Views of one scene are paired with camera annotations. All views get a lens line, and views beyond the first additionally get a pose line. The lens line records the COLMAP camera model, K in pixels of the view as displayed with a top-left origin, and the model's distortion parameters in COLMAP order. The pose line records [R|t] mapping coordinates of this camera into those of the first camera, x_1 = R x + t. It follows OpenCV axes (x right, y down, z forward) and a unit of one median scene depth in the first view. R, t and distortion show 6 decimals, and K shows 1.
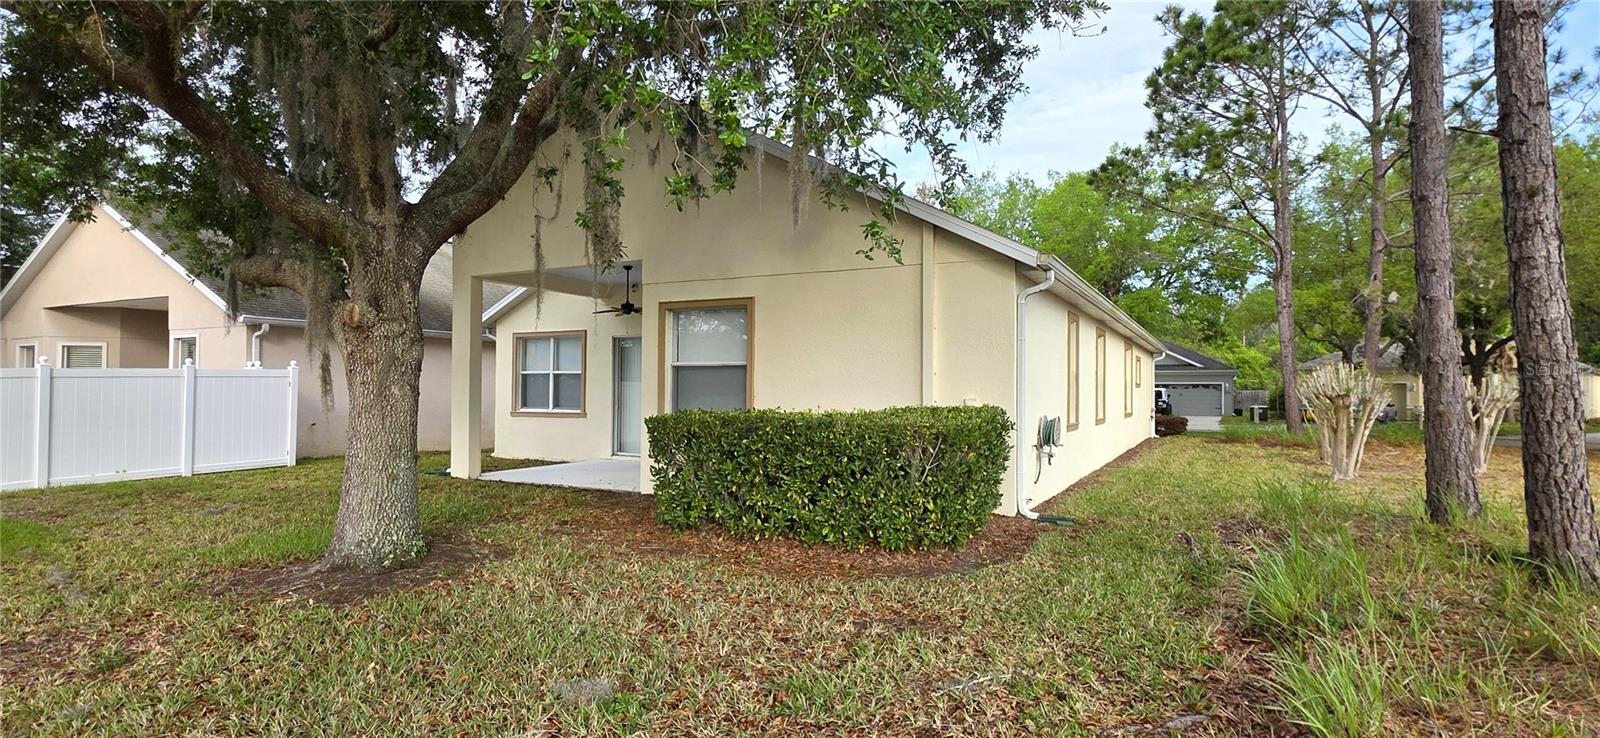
lens RADIAL K [[797.3, 0, 812.1], [0, 797.3, 374.0], [0, 0, 1]] dist [0.001585, 0.000110]
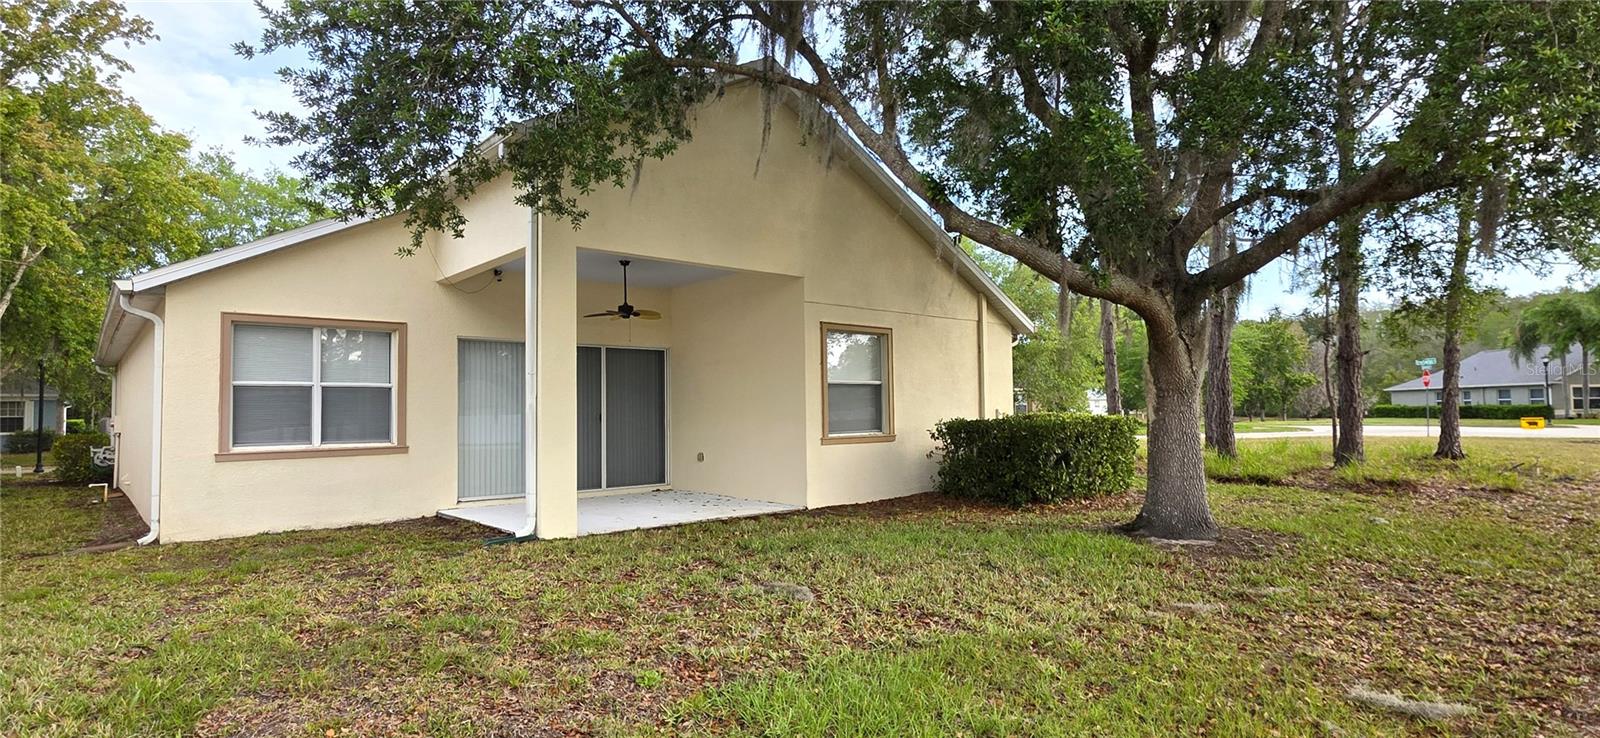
lens RADIAL K [[797.3, 0, 812.1], [0, 797.3, 374.0], [0, 0, 1]] dist [0.001585, 0.000110]
pose [[0.335283, 0.036953, 0.941392, -1.189089], [-0.003904, 0.999276, -0.037834, 0.017904], [-0.942109, 0.009010, 0.335185, 0.669013]]
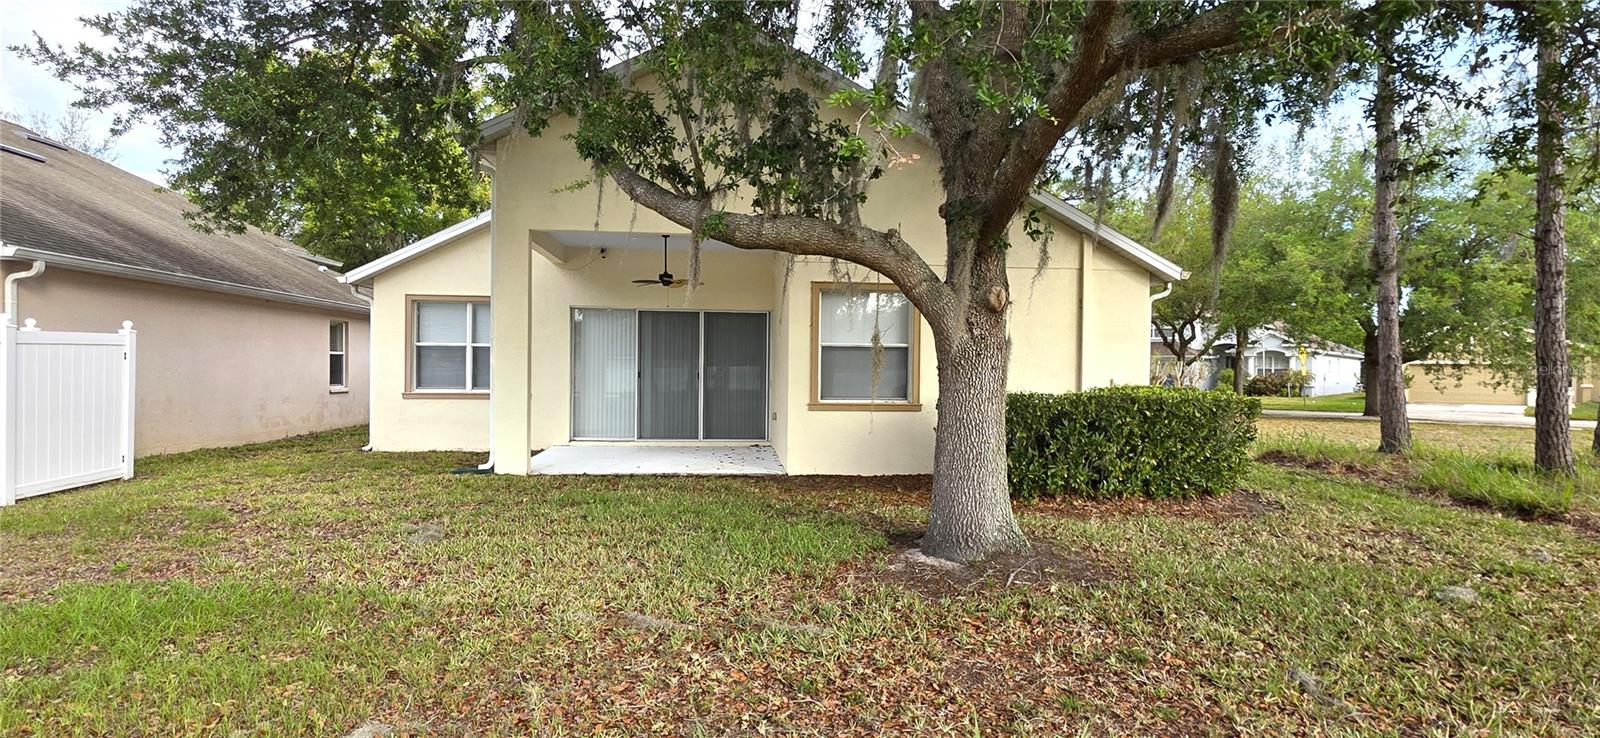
lens RADIAL K [[797.3, 0, 812.1], [0, 797.3, 374.0], [0, 0, 1]] dist [0.001585, 0.000110]
pose [[0.834640, 0.000450, 0.550795, -0.743352], [-0.018835, 0.999438, 0.027726, -0.002642], [-0.550473, -0.033516, 0.834180, 0.173003]]
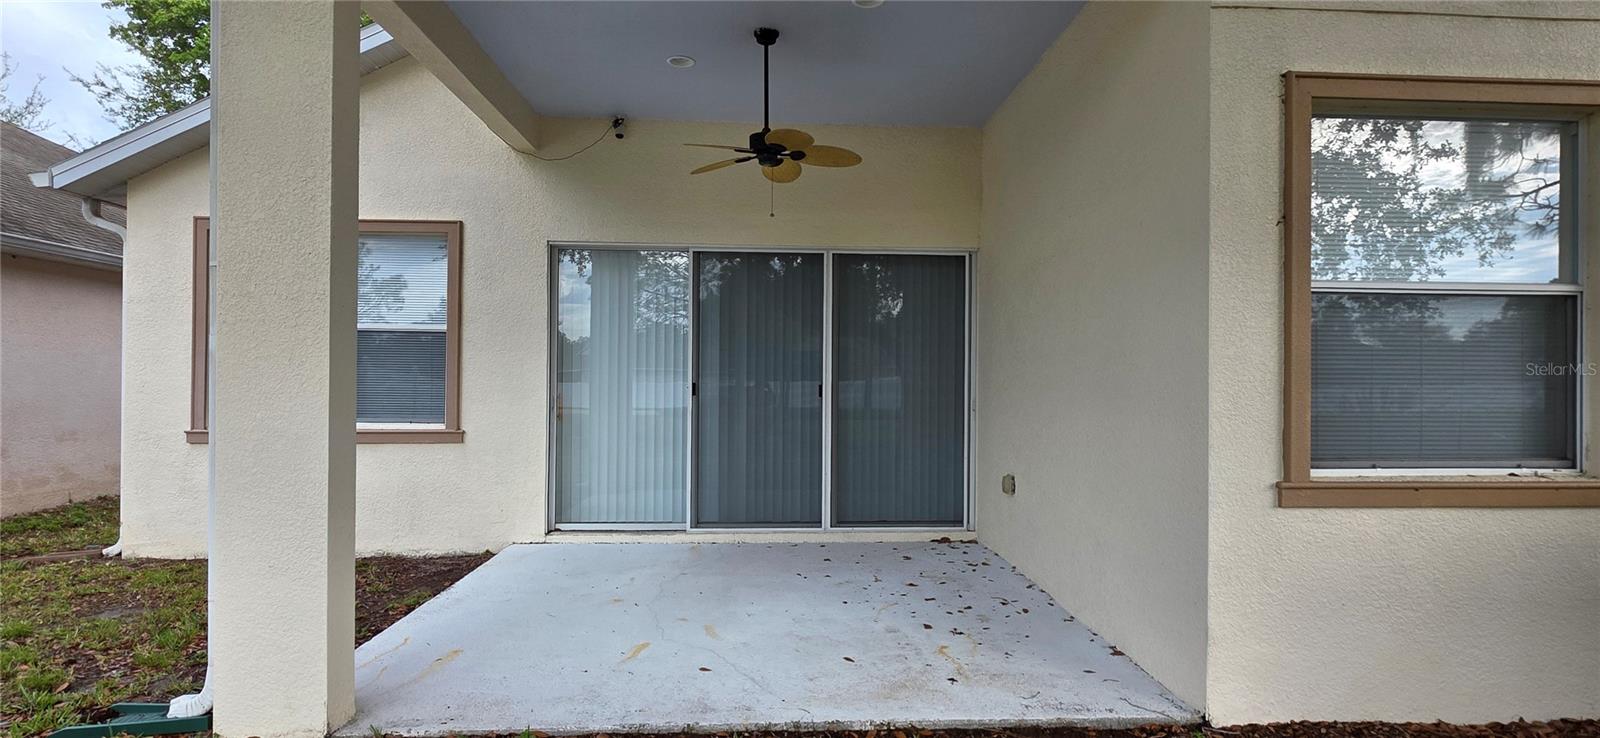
lens RADIAL K [[811.5, 0, 805.8], [0, 811.5, 381.6], [0, 0, 1]] dist [0.002389, 0.000411]
pose [[0.860123, 0.000512, 0.510086, -0.506209], [-0.013488, 0.999673, 0.021740, 0.019490], [-0.509908, -0.025580, 0.859849, 0.836738]]
